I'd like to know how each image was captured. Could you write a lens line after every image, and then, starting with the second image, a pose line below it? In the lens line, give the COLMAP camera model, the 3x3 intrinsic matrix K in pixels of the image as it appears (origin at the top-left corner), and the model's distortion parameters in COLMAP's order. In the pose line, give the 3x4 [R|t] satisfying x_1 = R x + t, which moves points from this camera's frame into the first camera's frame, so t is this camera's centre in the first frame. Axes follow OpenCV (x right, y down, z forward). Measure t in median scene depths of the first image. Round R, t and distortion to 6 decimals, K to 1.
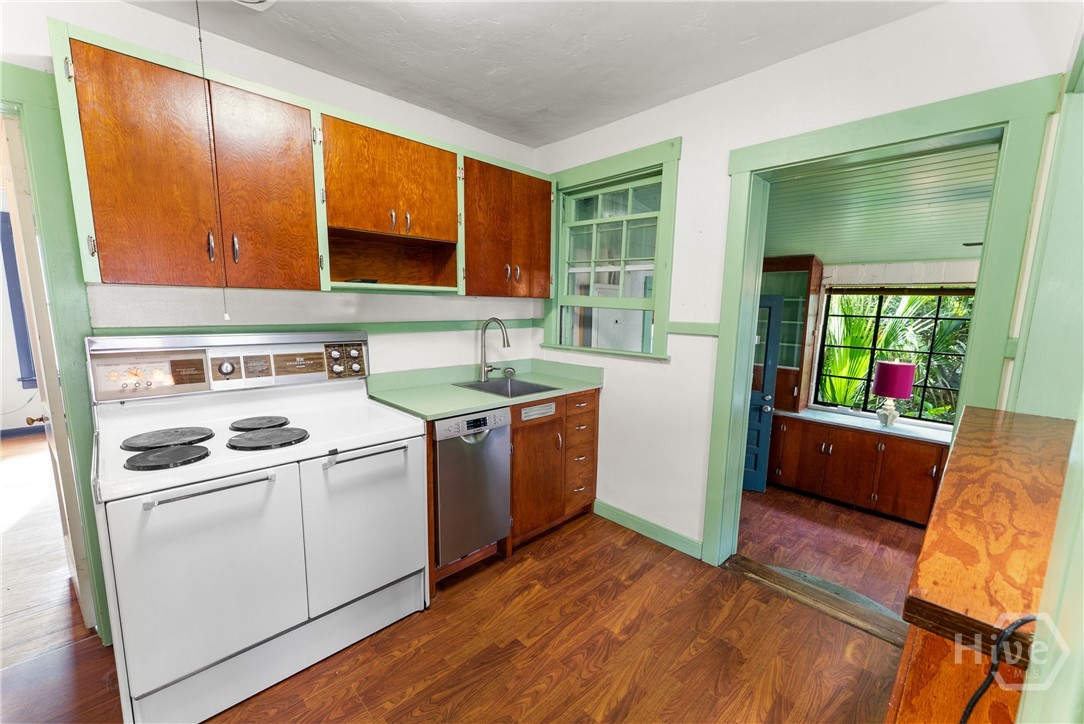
lens RADIAL K [[434.5, 0, 536.9], [0, 434.5, 373.5], [0, 0, 1]] dist [-0.000375, -0.000043]
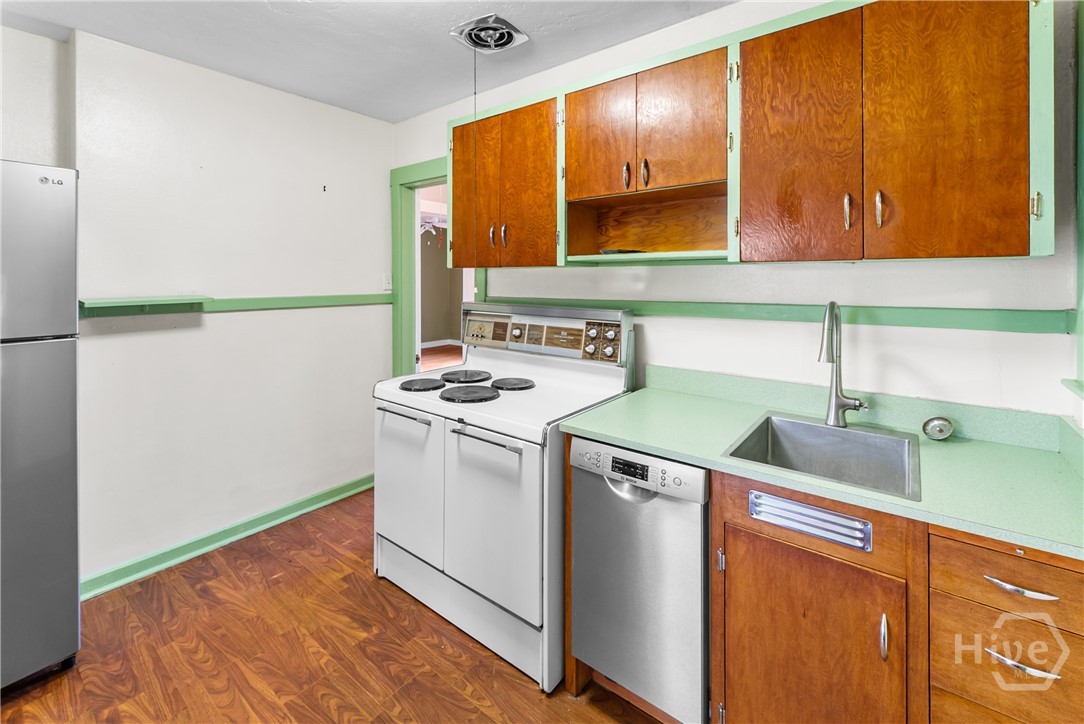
lens RADIAL K [[466.9, 0, 538.9], [0, 466.9, 278.3], [0, 0, 1]] dist [0.000052, 0.000085]
pose [[0.131842, -0.014023, -0.991172, 0.507588], [-0.148276, 0.988371, -0.033706, -0.110298], [0.980118, 0.151411, 0.128229, 0.757522]]
